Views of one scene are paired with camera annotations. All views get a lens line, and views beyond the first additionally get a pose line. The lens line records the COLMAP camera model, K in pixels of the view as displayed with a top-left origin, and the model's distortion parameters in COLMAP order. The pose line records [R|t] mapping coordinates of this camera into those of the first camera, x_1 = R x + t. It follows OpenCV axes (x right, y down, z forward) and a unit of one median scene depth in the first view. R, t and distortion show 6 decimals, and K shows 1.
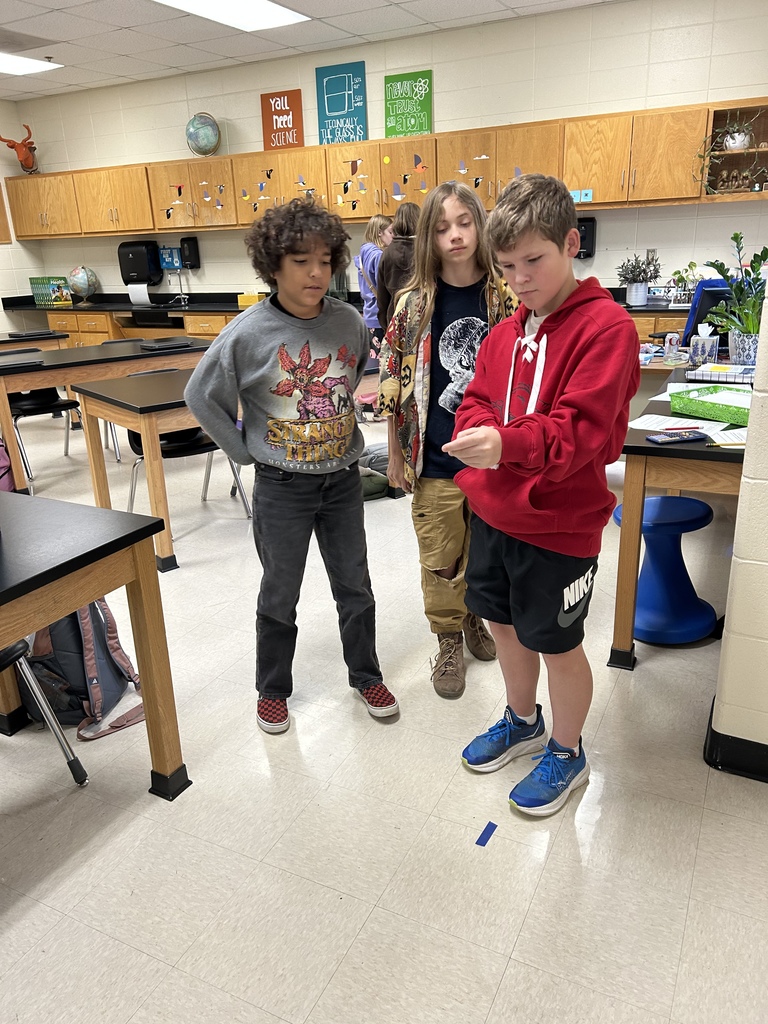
lens RADIAL K [[771.1, 0, 384.0], [0, 771.1, 512.0], [0, 0, 1]] dist [0.006645, -0.004057]
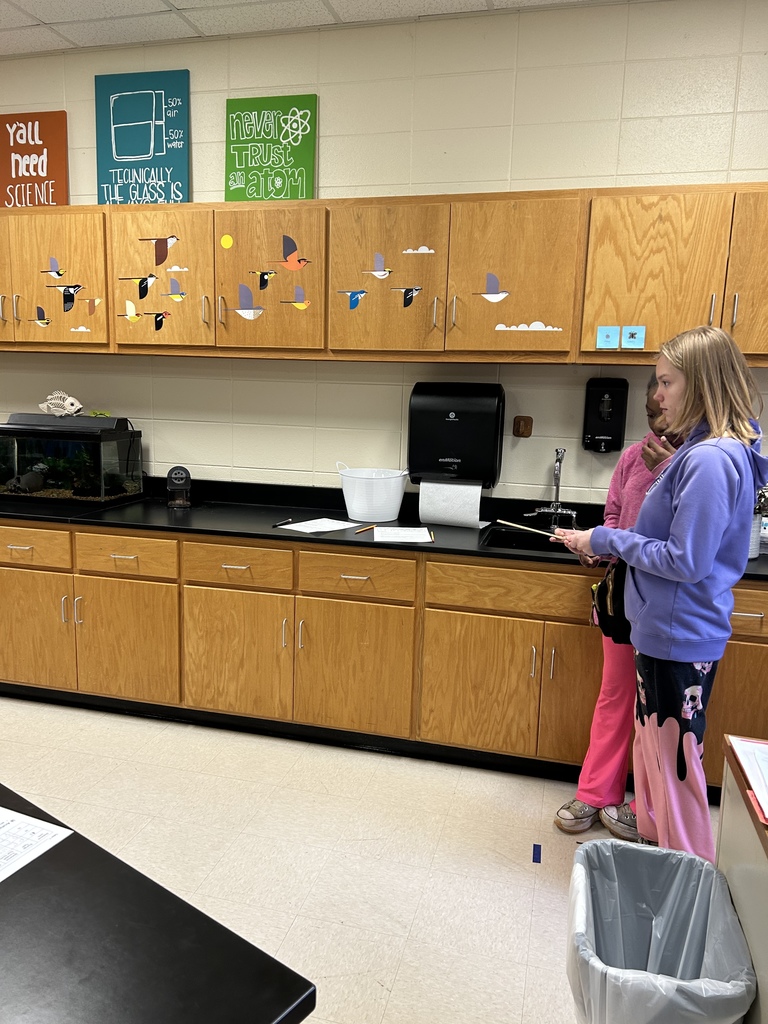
lens RADIAL K [[771.1, 0, 384.0], [0, 771.1, 512.0], [0, 0, 1]] dist [0.006645, -0.004057]
pose [[0.974384, 0.029172, 0.222992, -0.003955], [0.009249, 0.985514, -0.169341, -0.186487], [-0.224701, 0.167066, 0.959999, 0.499716]]
